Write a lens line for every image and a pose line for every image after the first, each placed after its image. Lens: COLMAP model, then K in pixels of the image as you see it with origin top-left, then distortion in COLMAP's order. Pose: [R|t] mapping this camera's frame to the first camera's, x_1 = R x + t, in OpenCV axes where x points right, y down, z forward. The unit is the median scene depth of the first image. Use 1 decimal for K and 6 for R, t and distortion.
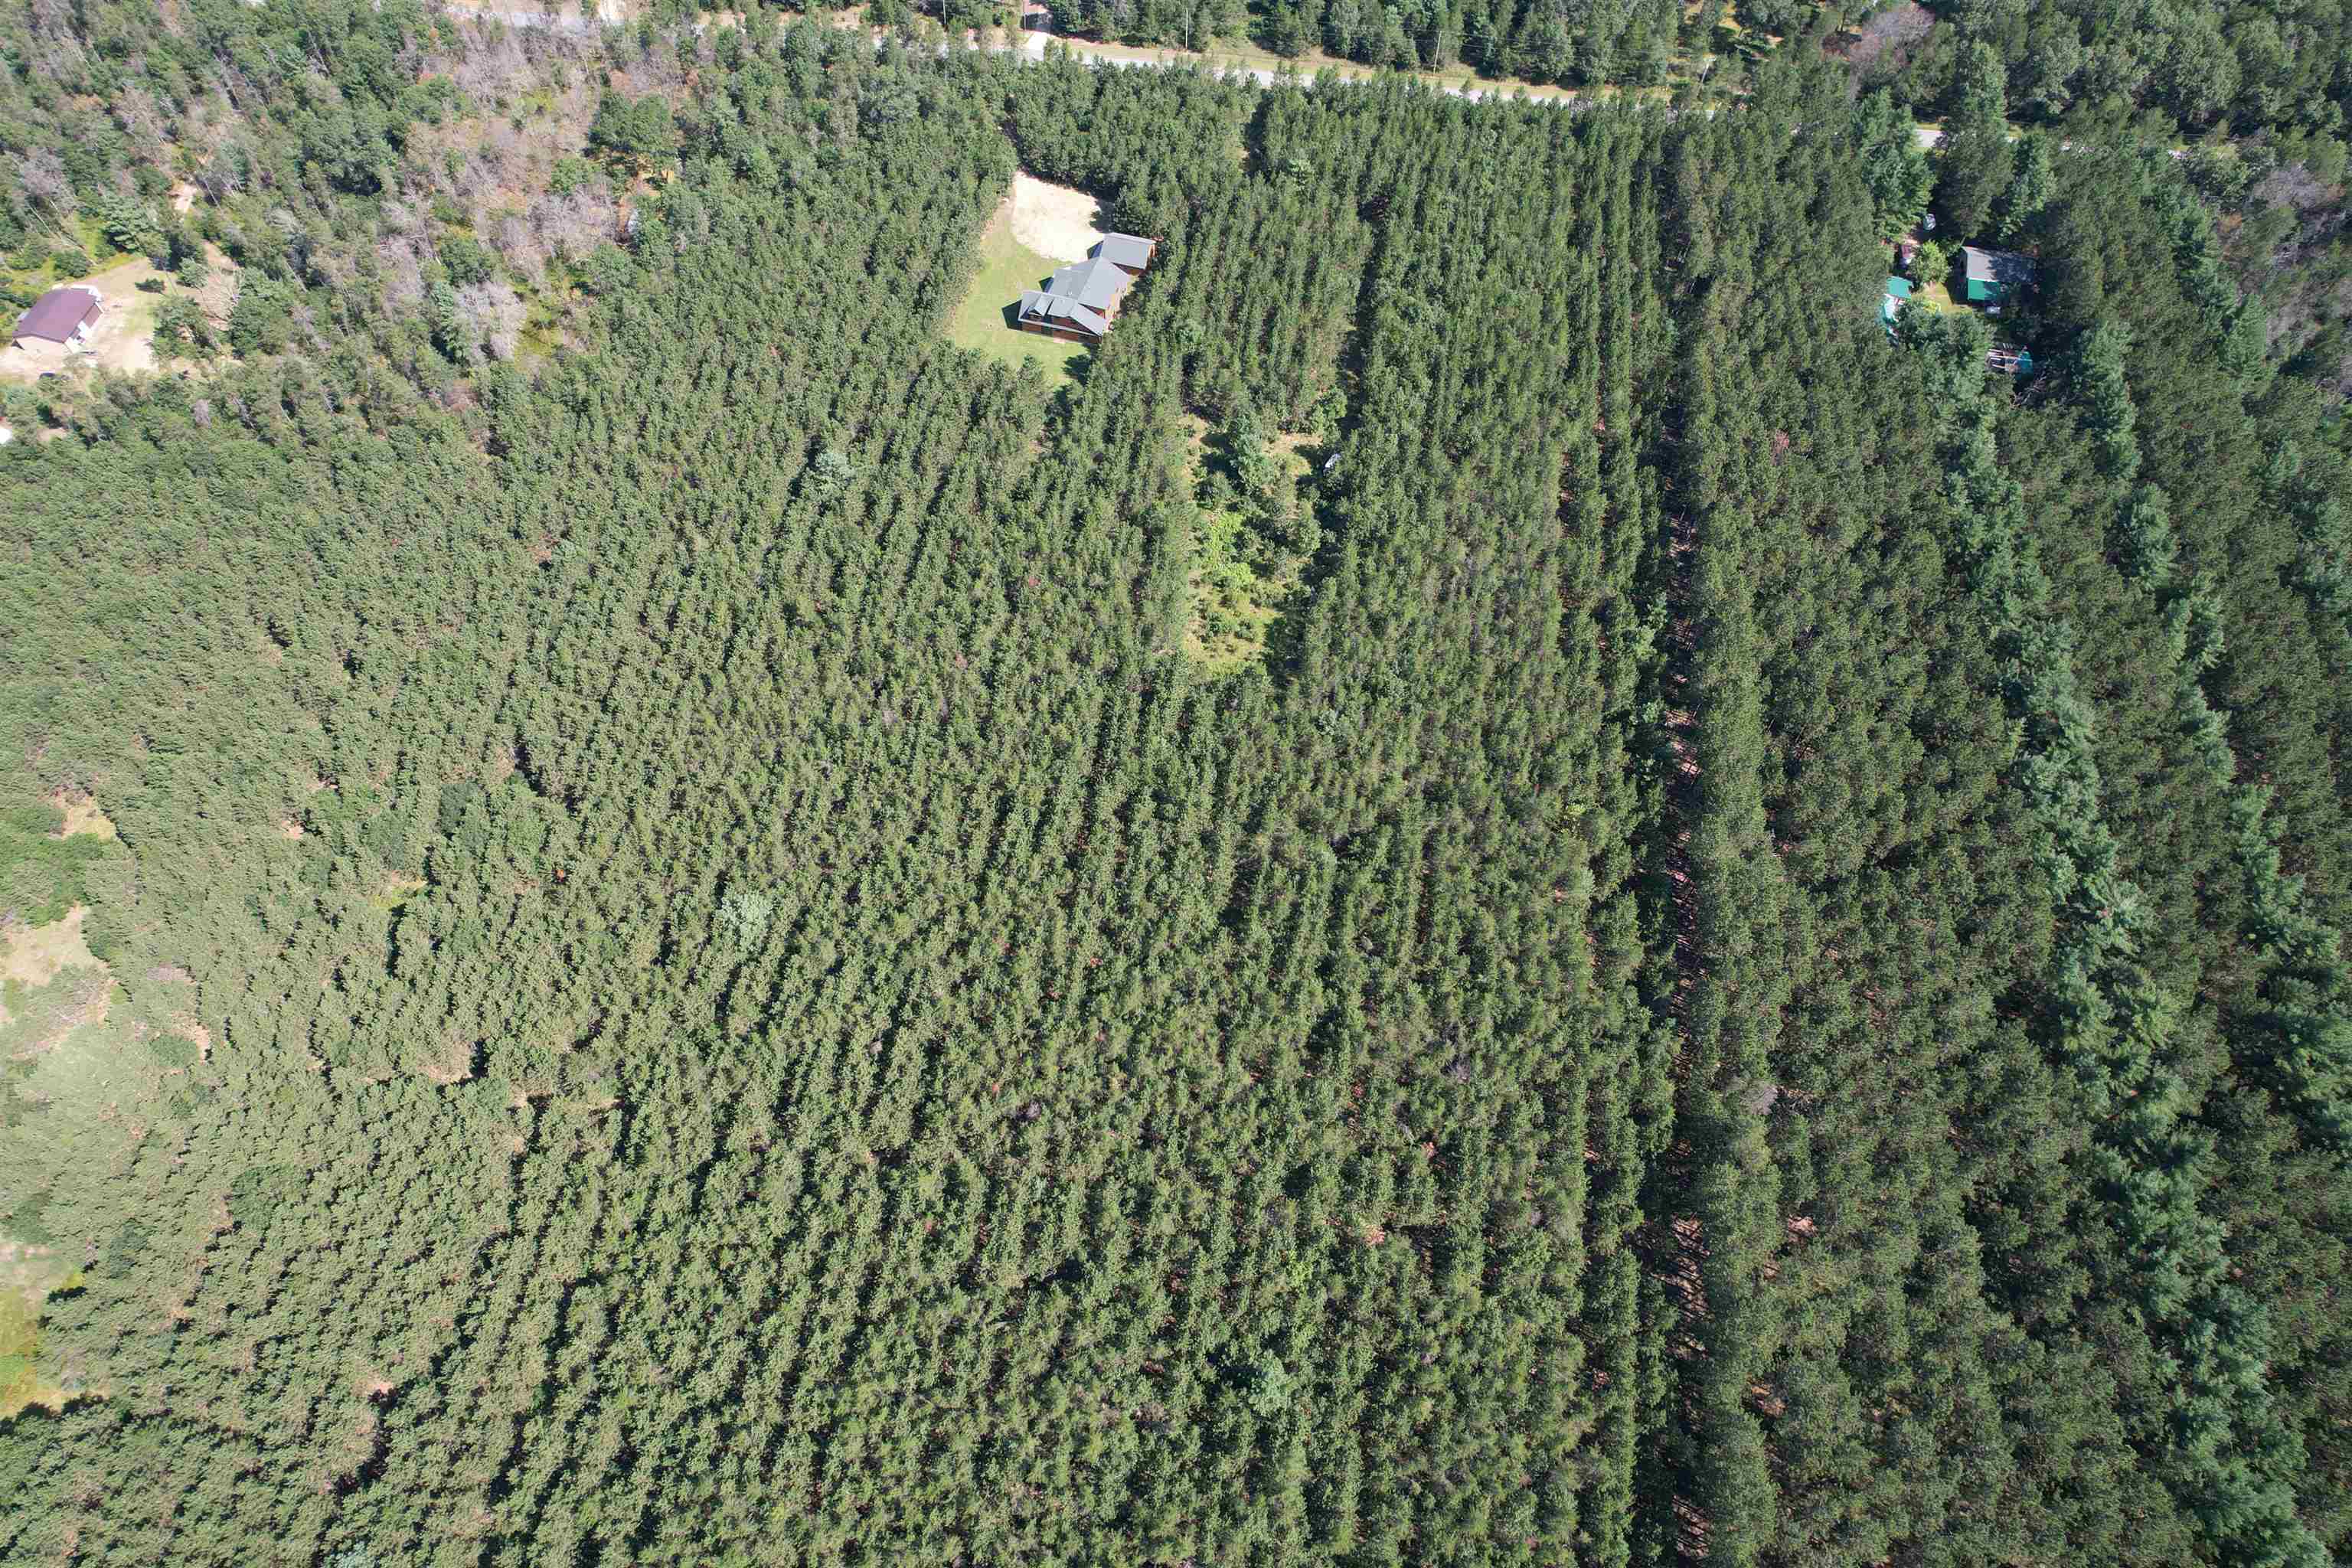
lens RADIAL K [[1501.5, 0, 1185.7], [0, 1501.5, 784.5], [0, 0, 1]] dist [-0.071627, 0.060184]
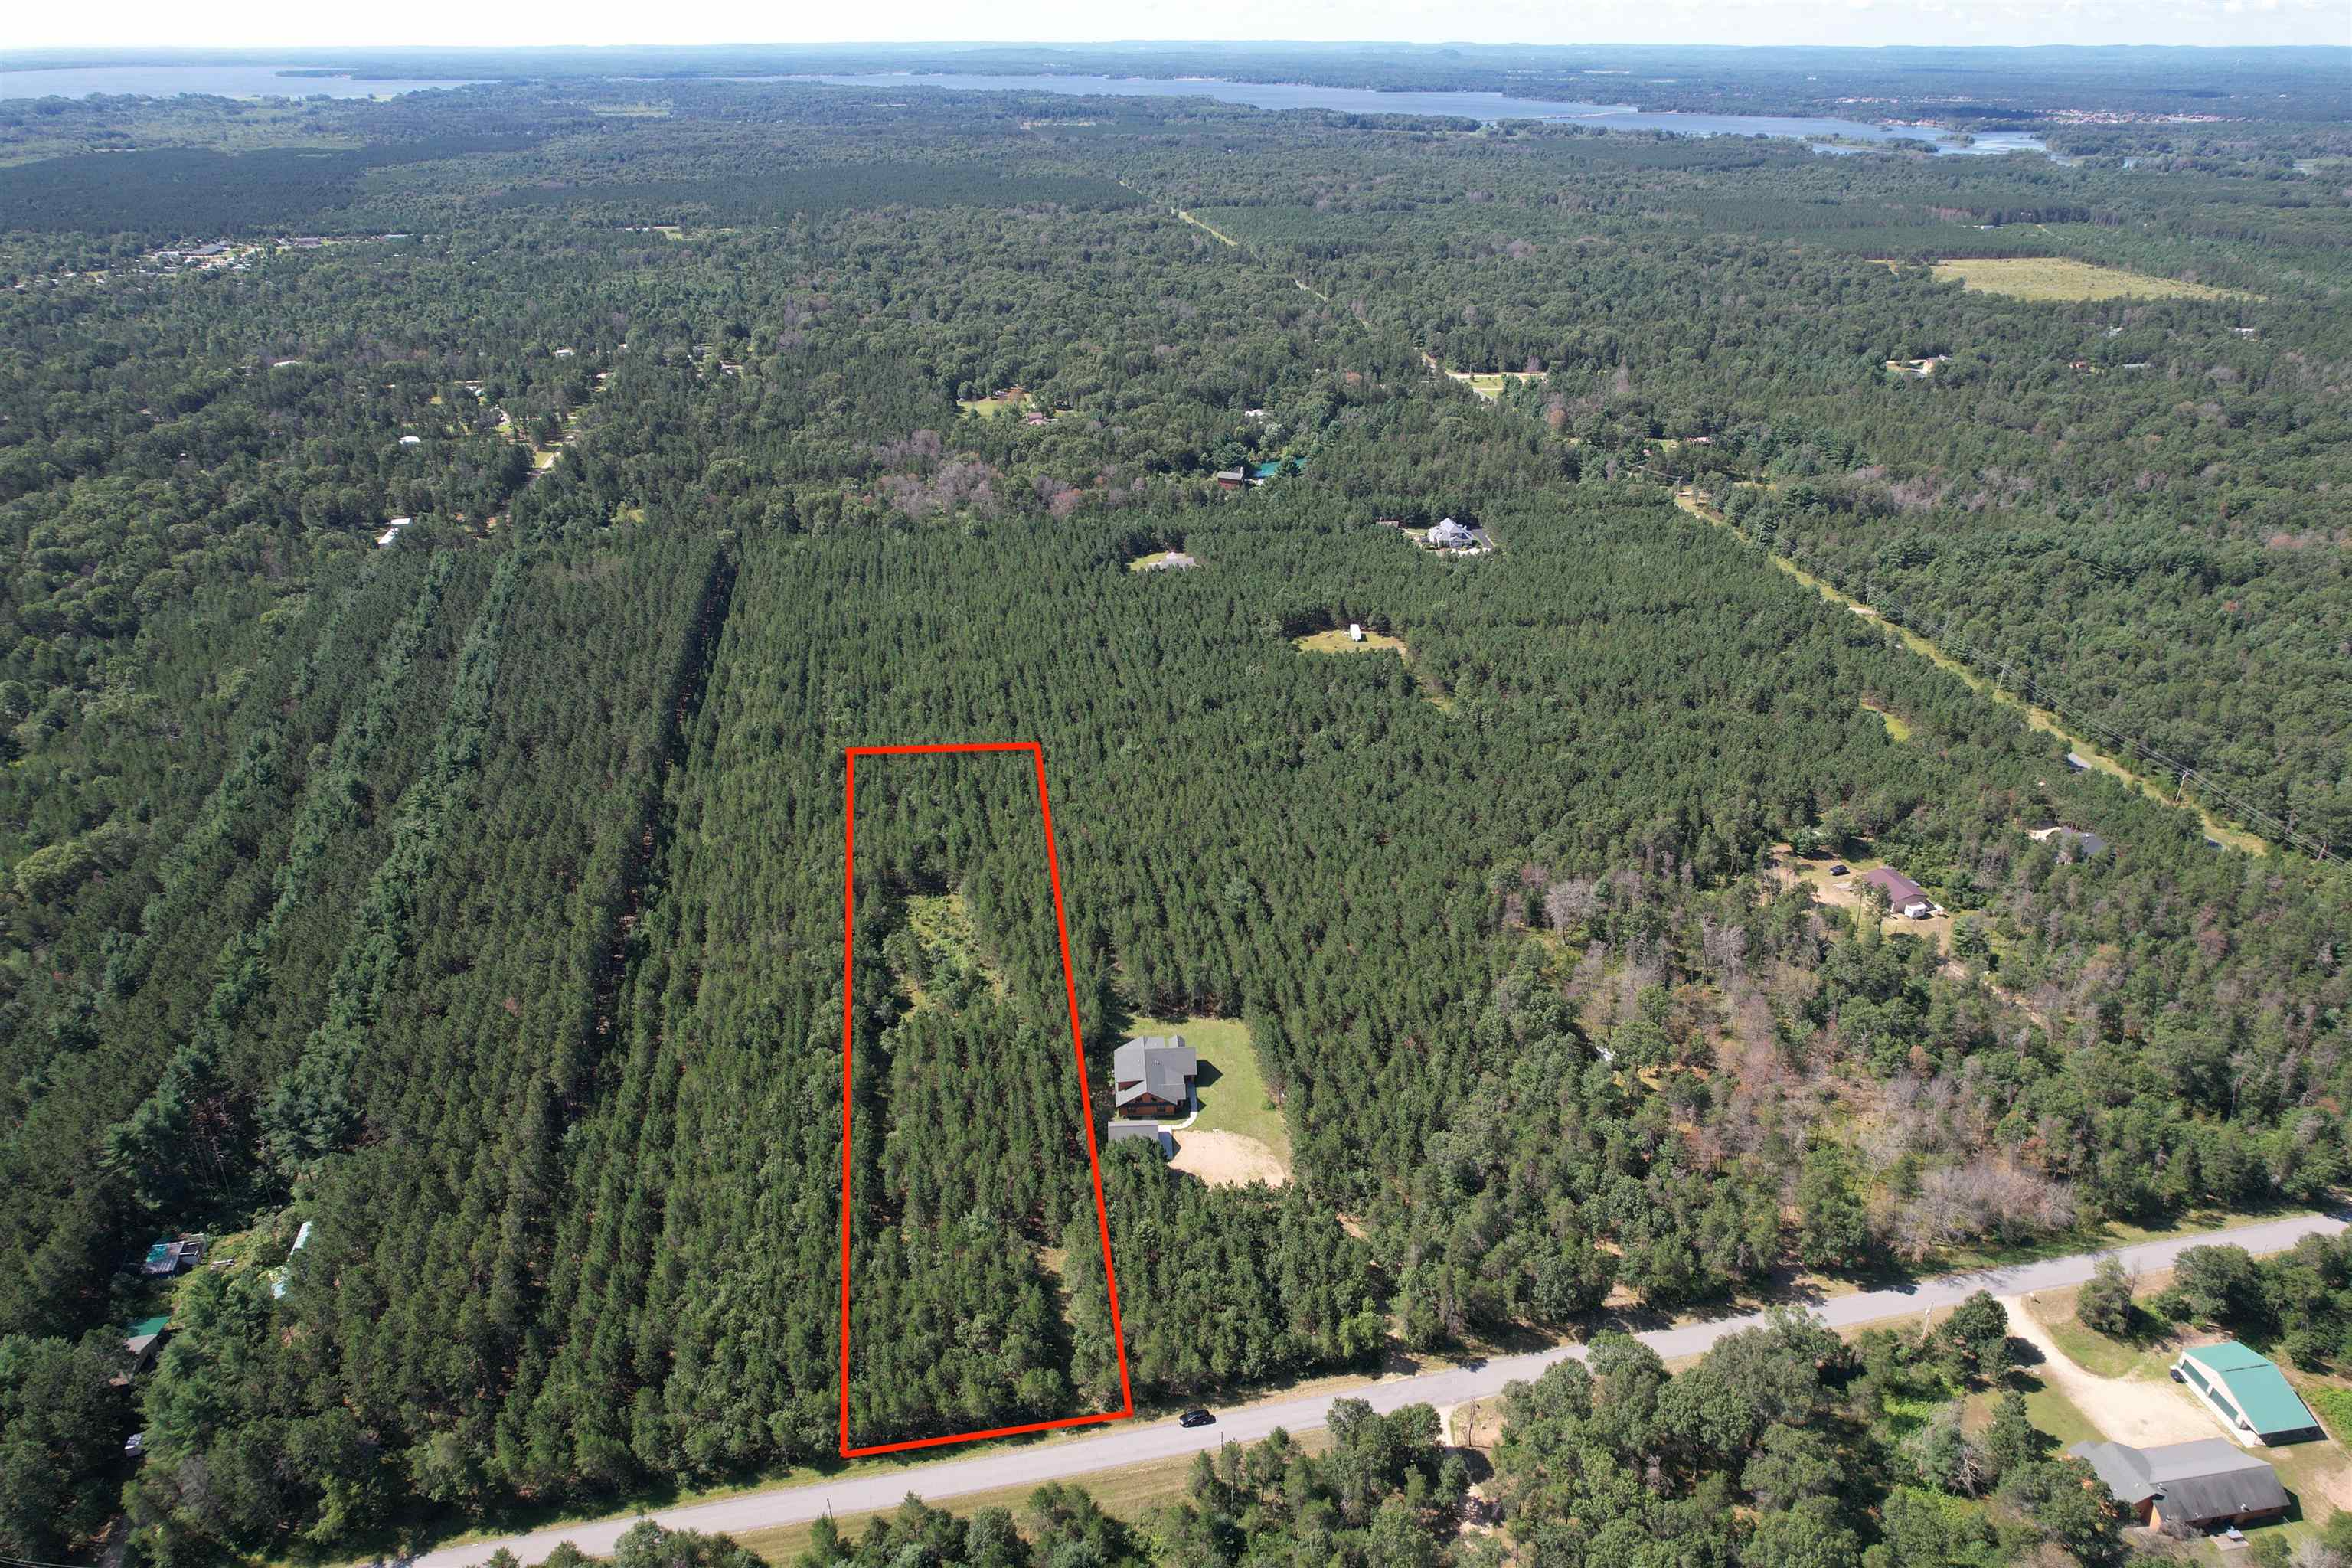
lens RADIAL K [[1501.5, 0, 1201.9], [0, 1501.5, 782.7], [0, 0, 1]] dist [-0.071627, 0.060184]
pose [[-0.931369, 0.155474, -0.329211, 0.249237], [-0.308762, 0.141842, 0.940503, -1.590561], [0.192920, 0.977604, -0.084103, 1.045877]]
